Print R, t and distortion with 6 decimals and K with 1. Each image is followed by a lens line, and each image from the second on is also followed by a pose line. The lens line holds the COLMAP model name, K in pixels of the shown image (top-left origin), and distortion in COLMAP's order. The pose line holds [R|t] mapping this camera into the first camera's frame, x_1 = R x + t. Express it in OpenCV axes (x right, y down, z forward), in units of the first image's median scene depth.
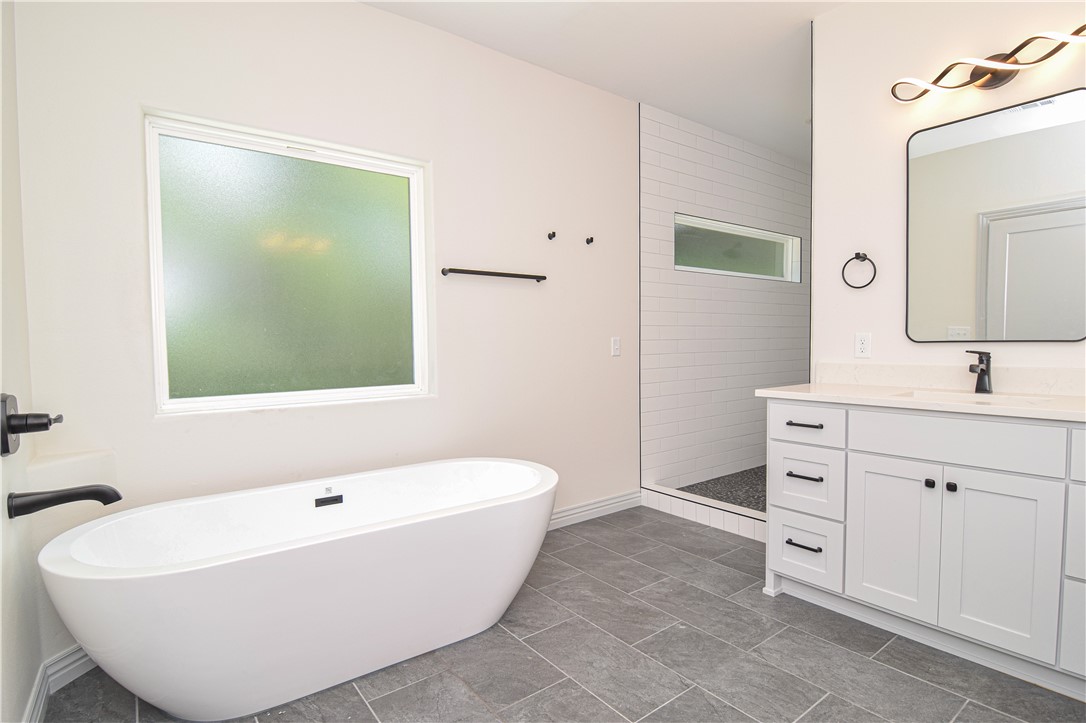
lens RADIAL K [[546.6, 0, 540.5], [0, 546.6, 367.5], [0, 0, 1]] dist [-0.000508, -0.016602]
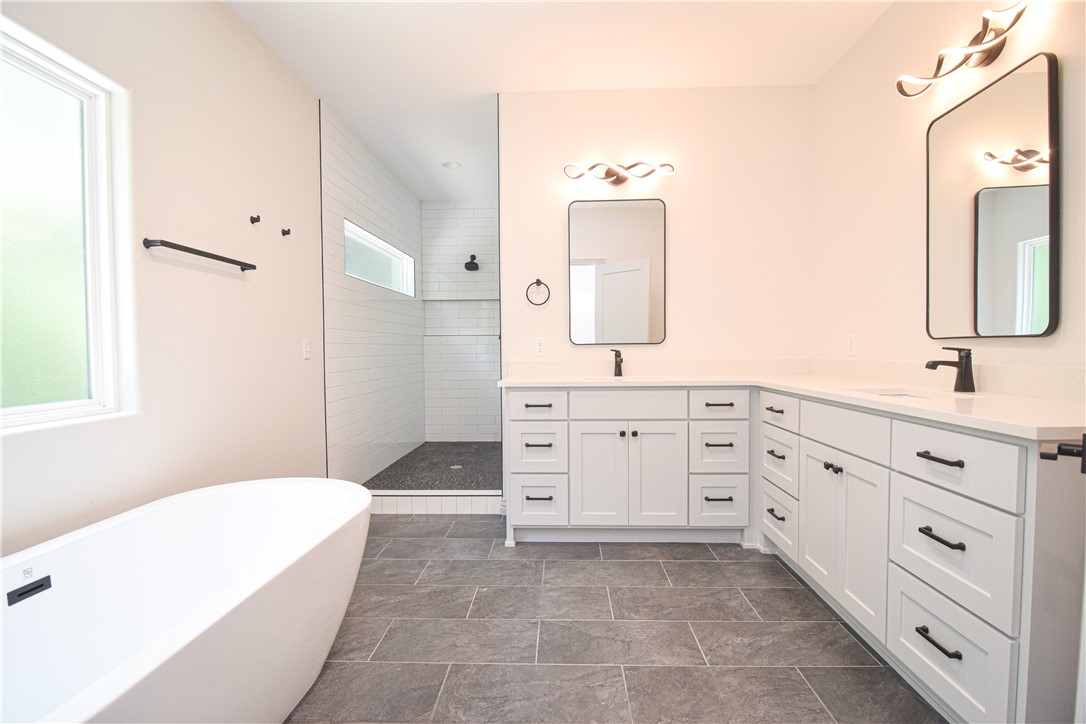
lens RADIAL K [[525.5, 0, 543.6], [0, 525.5, 367.8], [0, 0, 1]] dist [-0.001791, -0.014471]
pose [[0.631820, -0.020905, 0.774833, -0.494237], [0.036939, 0.999313, -0.003160, 0.018562], [-0.774235, 0.030617, 0.632158, 0.189824]]
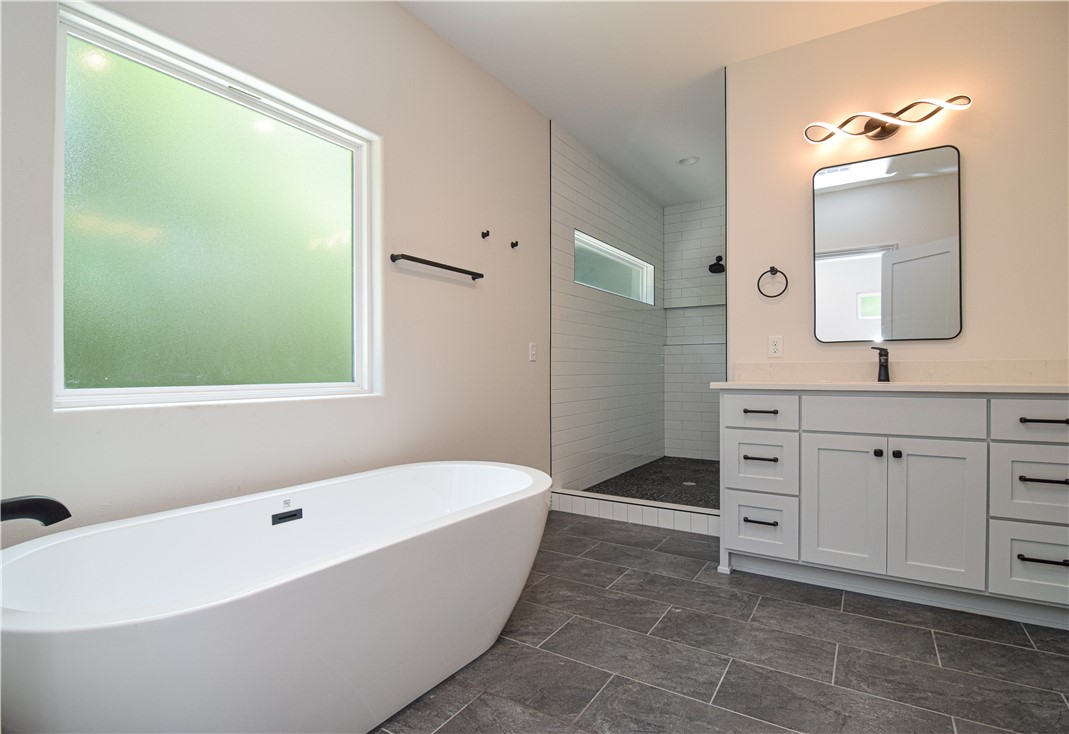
lens RADIAL K [[532.4, 0, 516.6], [0, 532.4, 373.4], [0, 0, 1]] dist [-0.003037, -0.013980]
pose [[0.943586, 0.008595, 0.331016, -0.349697], [0.006707, 0.998962, -0.045057, 0.073768], [-0.331059, 0.044736, 0.942549, 0.140307]]
